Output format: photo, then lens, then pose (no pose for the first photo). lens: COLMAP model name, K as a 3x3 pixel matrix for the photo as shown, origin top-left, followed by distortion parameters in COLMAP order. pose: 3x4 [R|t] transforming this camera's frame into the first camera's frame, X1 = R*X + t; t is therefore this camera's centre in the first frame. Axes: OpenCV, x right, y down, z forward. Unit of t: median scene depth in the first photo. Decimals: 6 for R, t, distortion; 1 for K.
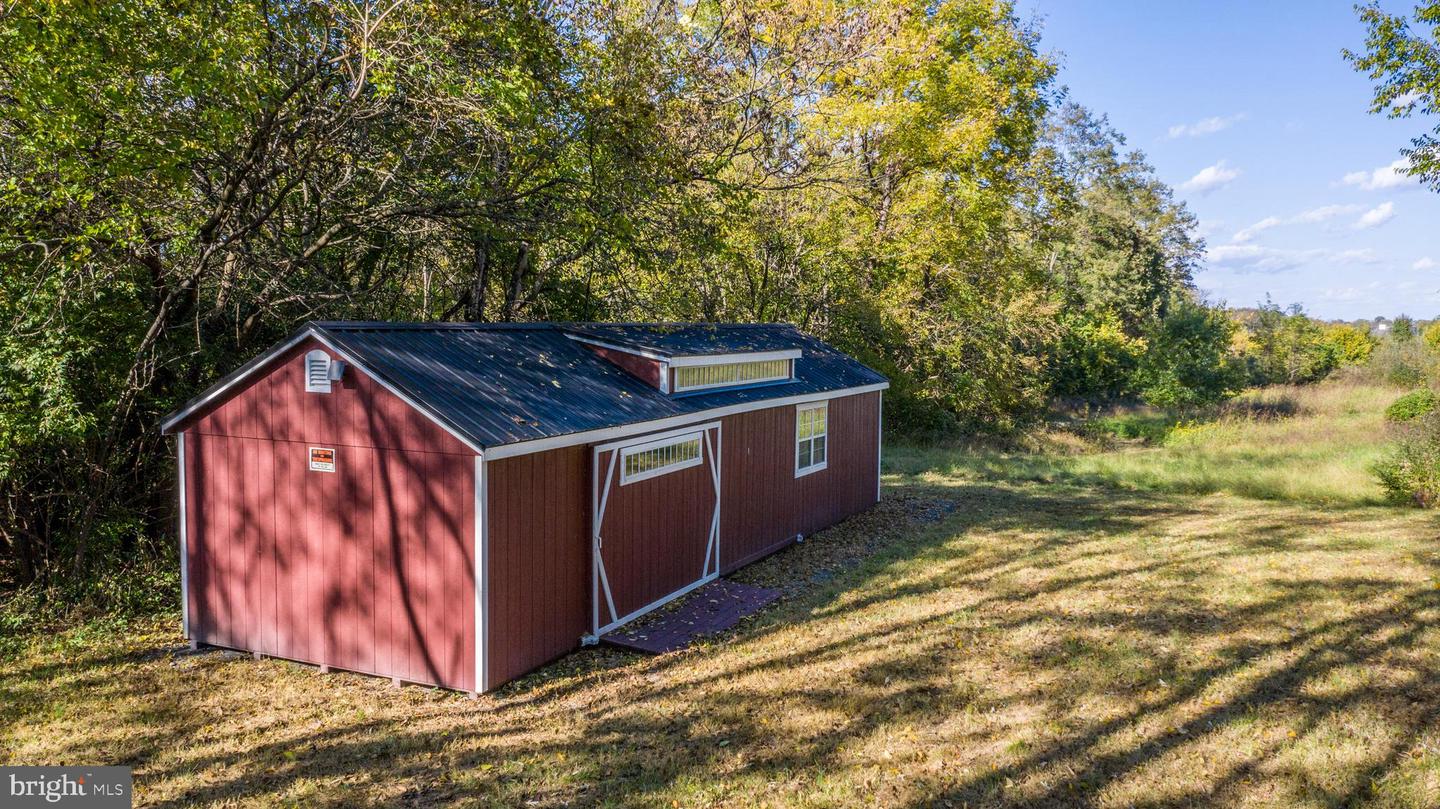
lens RADIAL K [[1110.9, 0, 720.8], [0, 1110.9, 362.7], [0, 0, 1]] dist [-0.012239, 0.001788]
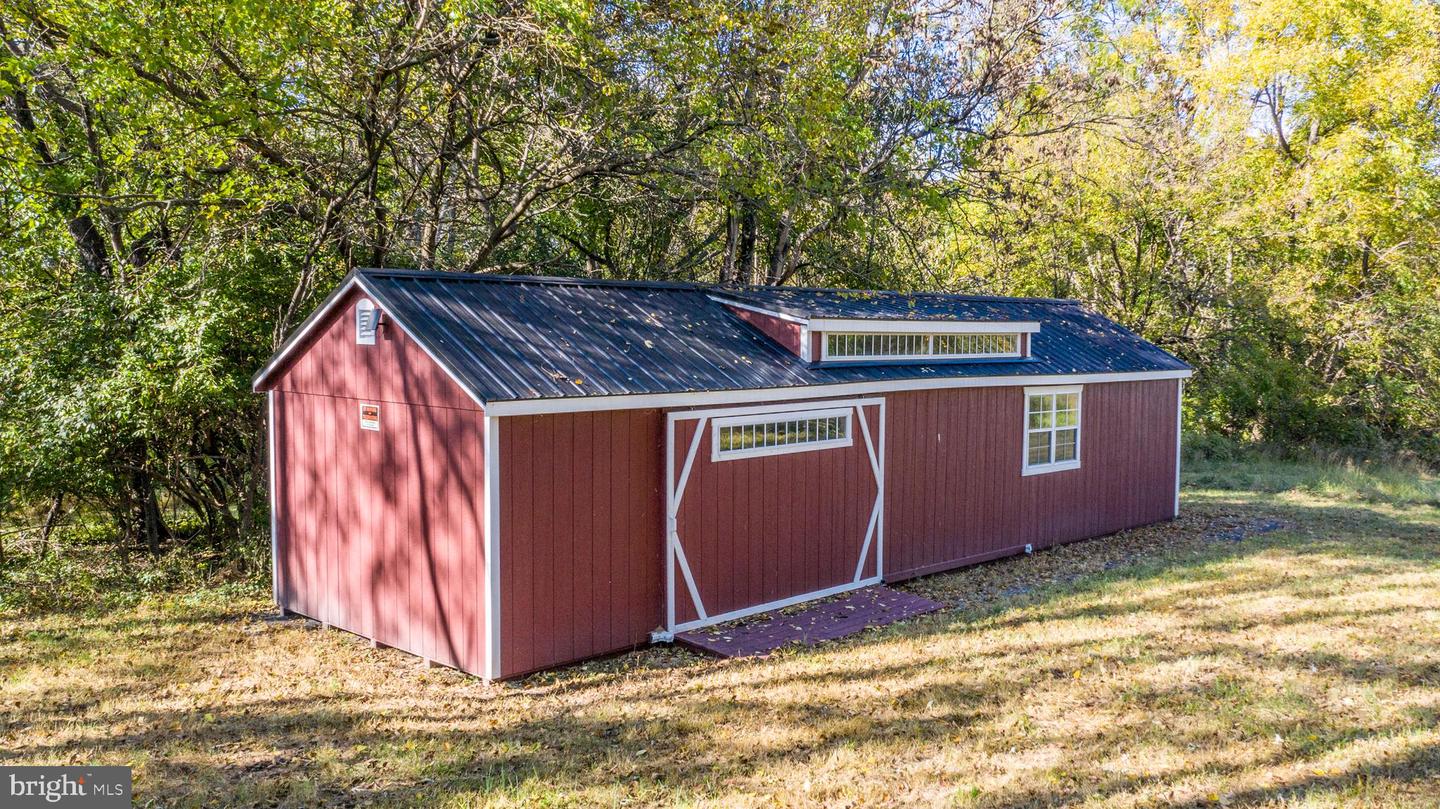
lens RADIAL K [[1207.4, 0, 805.6], [0, 1207.4, 405.0], [0, 0, 1]] dist [-0.015717, 0.006905]
pose [[0.955289, 0.015719, -0.295256, 0.277891], [-0.008948, 0.999665, 0.024271, 0.047676], [0.295539, -0.020544, 0.955110, 0.144129]]
